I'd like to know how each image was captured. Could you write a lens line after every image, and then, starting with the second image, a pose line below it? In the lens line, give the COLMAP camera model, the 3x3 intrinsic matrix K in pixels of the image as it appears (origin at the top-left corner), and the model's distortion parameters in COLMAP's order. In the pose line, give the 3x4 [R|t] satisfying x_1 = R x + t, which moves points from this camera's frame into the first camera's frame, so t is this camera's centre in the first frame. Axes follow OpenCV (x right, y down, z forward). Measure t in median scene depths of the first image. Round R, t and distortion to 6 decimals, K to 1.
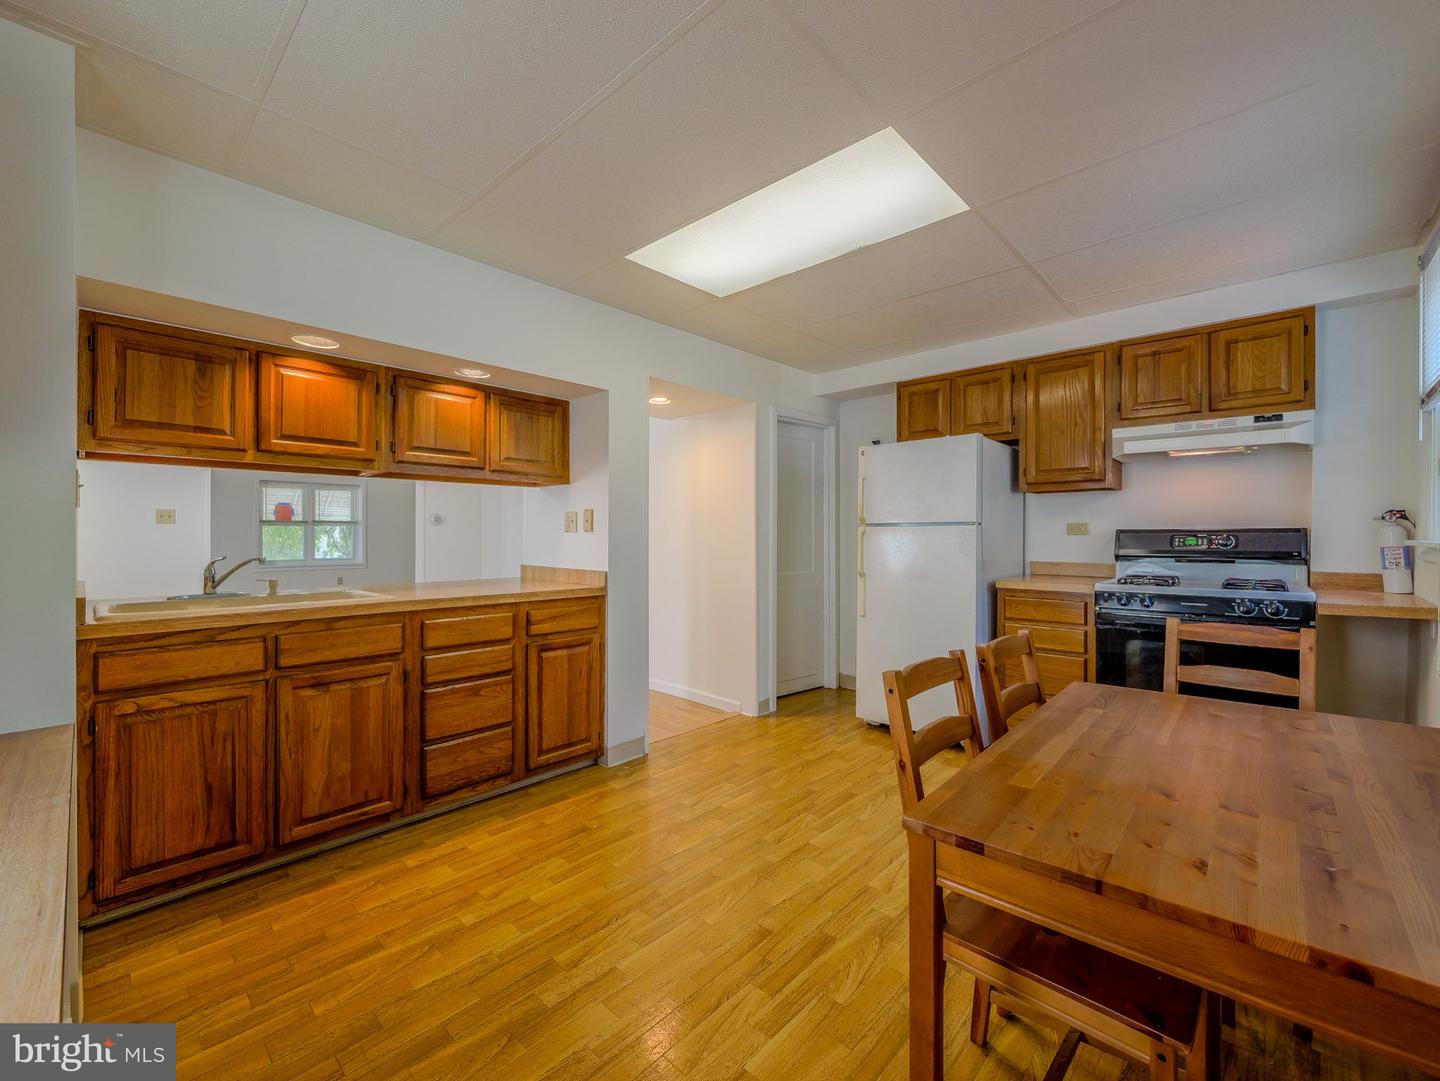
lens RADIAL K [[600.2, 0, 720.3], [0, 600.2, 535.6], [0, 0, 1]] dist [-0.008592, 0.000268]
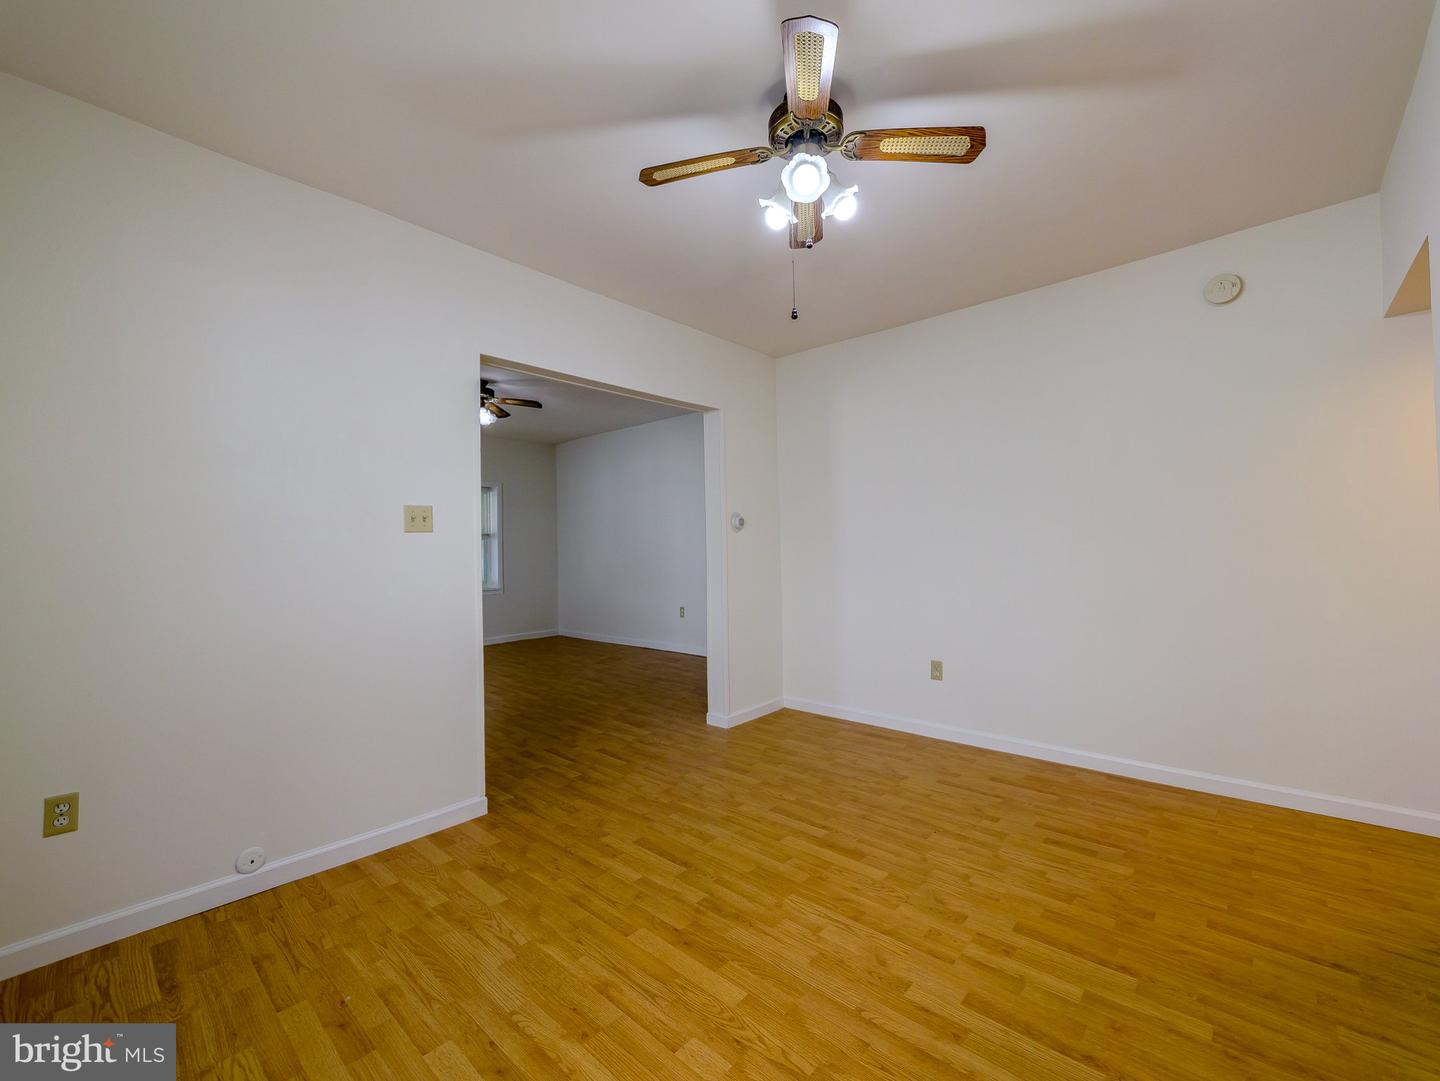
lens RADIAL K [[600.2, 0, 720.8], [0, 600.2, 534.1], [0, 0, 1]] dist [-0.008592, 0.000268]
pose [[0.999691, -0.022778, 0.010004, -1.140537], [0.022974, 0.999536, -0.019989, -0.002798], [-0.009544, 0.020212, 0.999750, 0.782957]]
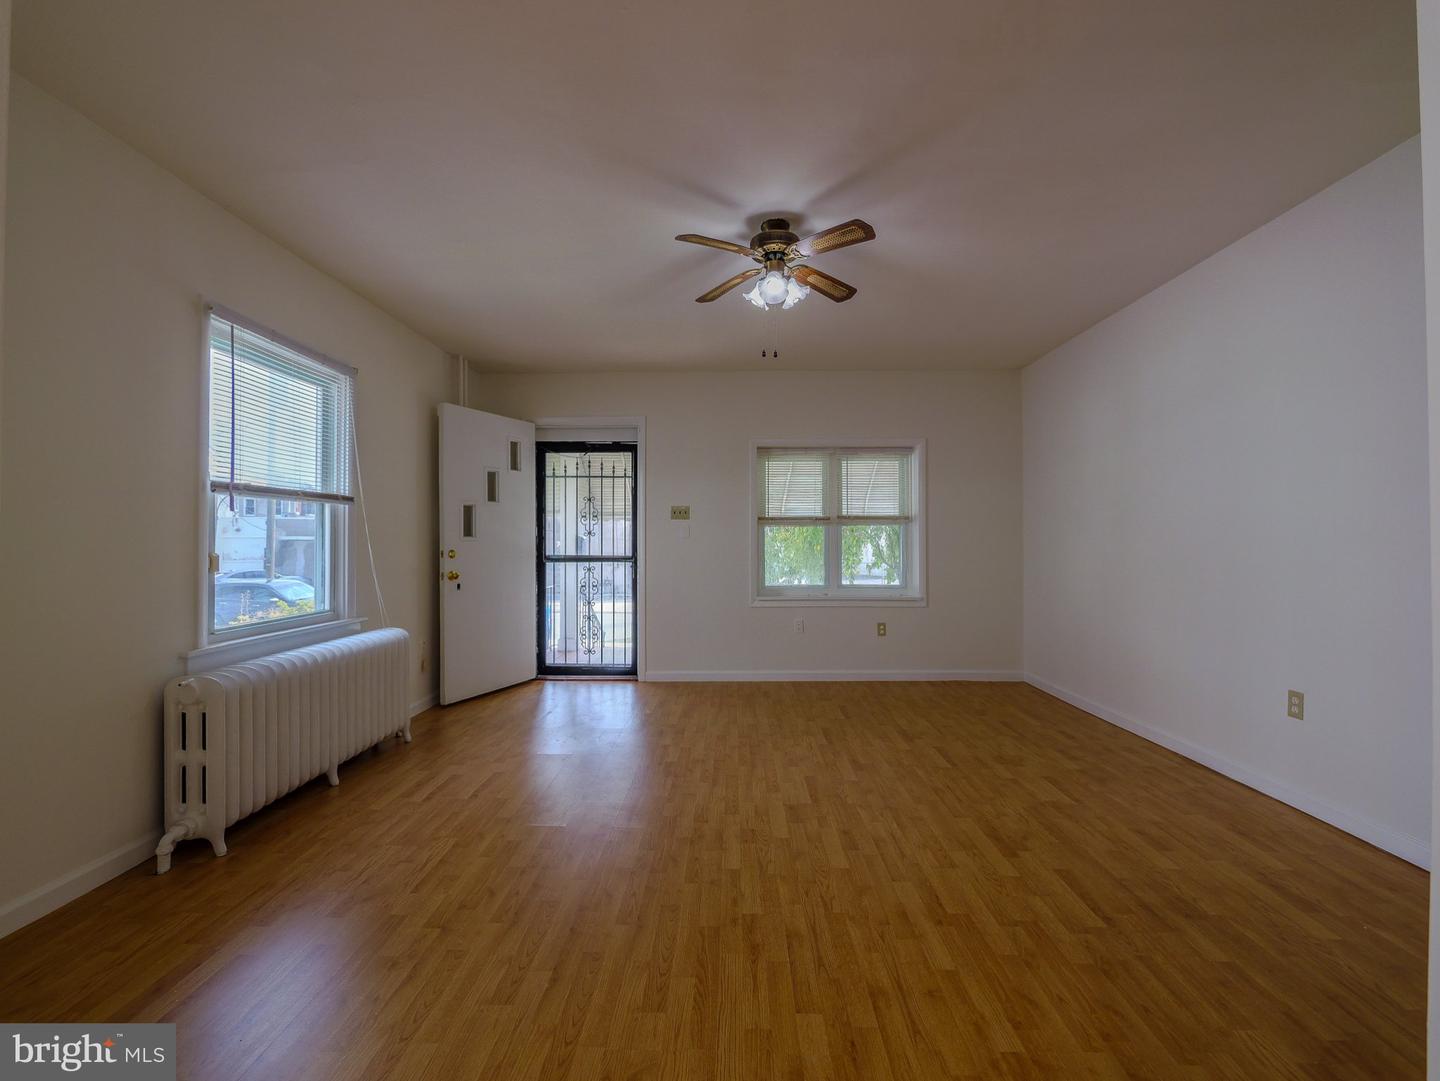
lens RADIAL K [[600.2, 0, 718.6], [0, 600.2, 540.8], [0, 0, 1]] dist [-0.008592, 0.000268]
pose [[0.665813, -0.004971, -0.746102, -1.179912], [0.001119, 0.999983, -0.005664, 0.002465], [0.746118, 0.002936, 0.665808, 1.894734]]
